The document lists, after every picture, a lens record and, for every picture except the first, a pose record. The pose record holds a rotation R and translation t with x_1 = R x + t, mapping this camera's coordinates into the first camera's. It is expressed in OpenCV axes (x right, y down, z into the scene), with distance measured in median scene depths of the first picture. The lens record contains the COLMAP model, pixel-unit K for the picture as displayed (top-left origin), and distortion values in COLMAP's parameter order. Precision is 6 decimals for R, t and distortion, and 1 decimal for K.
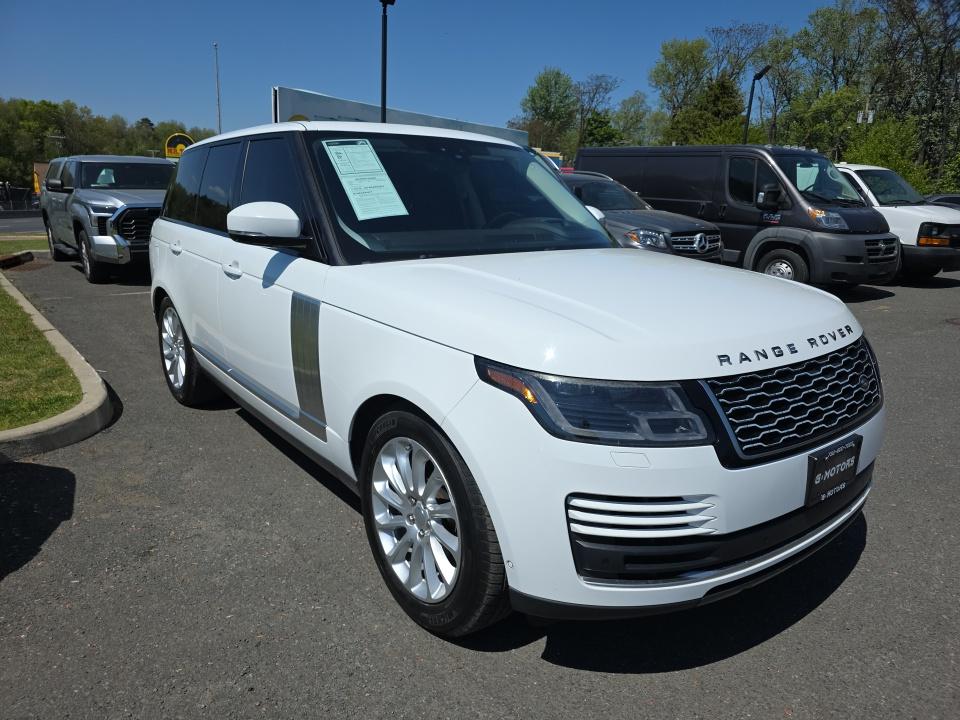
lens RADIAL K [[707.5, 0, 475.0], [0, 707.5, 360.8], [0, 0, 1]] dist [0.021576, -0.022229]
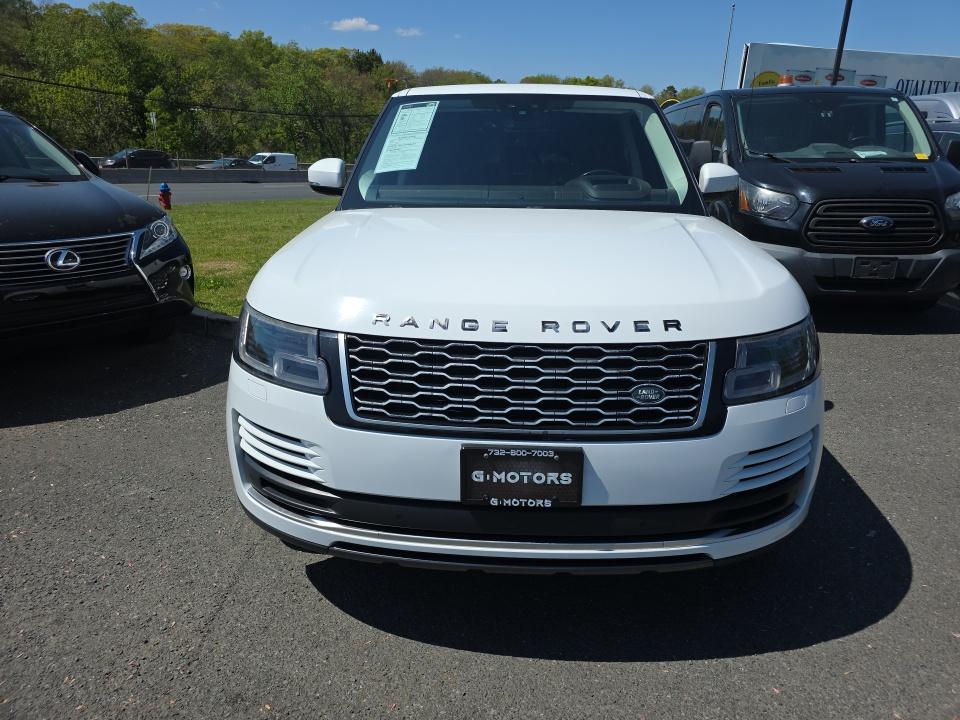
lens RADIAL K [[707.5, 0, 489.0], [0, 707.5, 360.2], [0, 0, 1]] dist [0.021576, -0.022229]
pose [[0.728130, 0.182677, -0.660648, 1.025934], [-0.152615, 0.982844, 0.103565, -0.063658], [0.668233, 0.025416, 0.743518, 0.358873]]
